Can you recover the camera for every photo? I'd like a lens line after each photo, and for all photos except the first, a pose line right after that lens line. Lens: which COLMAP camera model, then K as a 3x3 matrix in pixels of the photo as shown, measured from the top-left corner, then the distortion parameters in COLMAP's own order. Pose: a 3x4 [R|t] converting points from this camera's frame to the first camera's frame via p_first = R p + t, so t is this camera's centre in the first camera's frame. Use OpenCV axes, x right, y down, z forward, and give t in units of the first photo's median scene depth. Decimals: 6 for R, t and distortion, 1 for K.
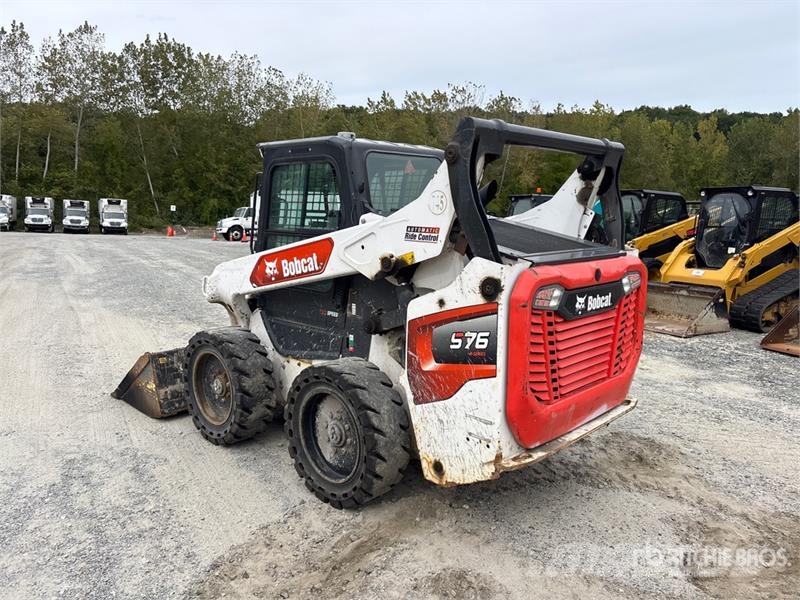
lens RADIAL K [[605.6, 0, 394.9], [0, 605.6, 293.2], [0, 0, 1]] dist [0.048091, -0.055565]
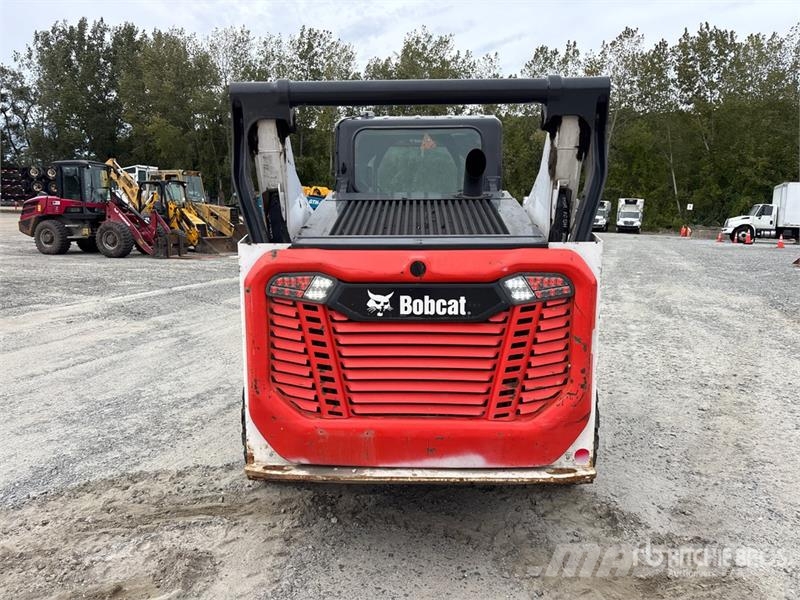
lens RADIAL K [[604.5, 0, 391.9], [0, 604.5, 300.0], [0, 0, 1]] dist [0.056114, -0.072146]
pose [[0.669414, 0.103906, -0.735587, 0.705205], [-0.096047, 0.993965, 0.052998, -0.022492], [0.736655, 0.035173, 0.675354, 0.398830]]
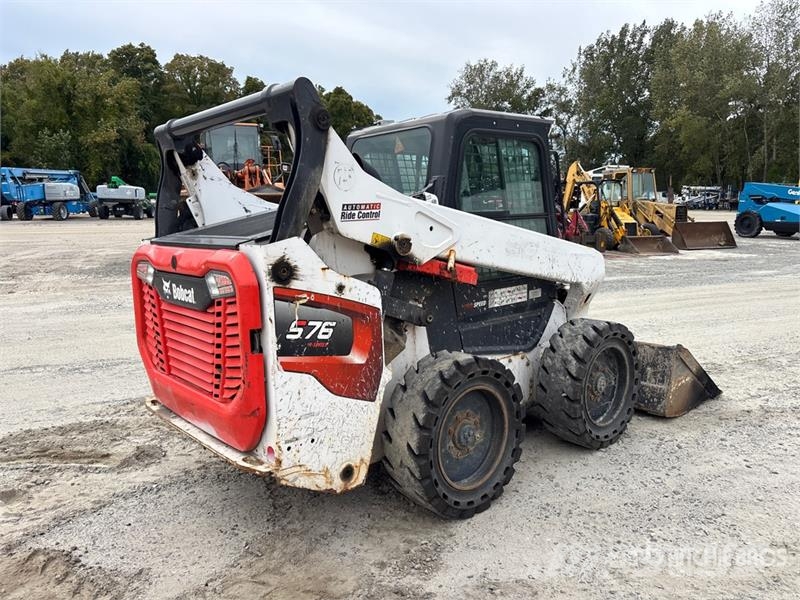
lens RADIAL K [[604.5, 0, 391.9], [0, 604.5, 300.0], [0, 0, 1]] dist [0.056114, -0.072146]
pose [[-0.089511, 0.138163, -0.986356, 1.006336], [-0.115580, 0.982200, 0.148070, -0.122418], [0.989257, 0.127257, -0.071949, 1.157383]]
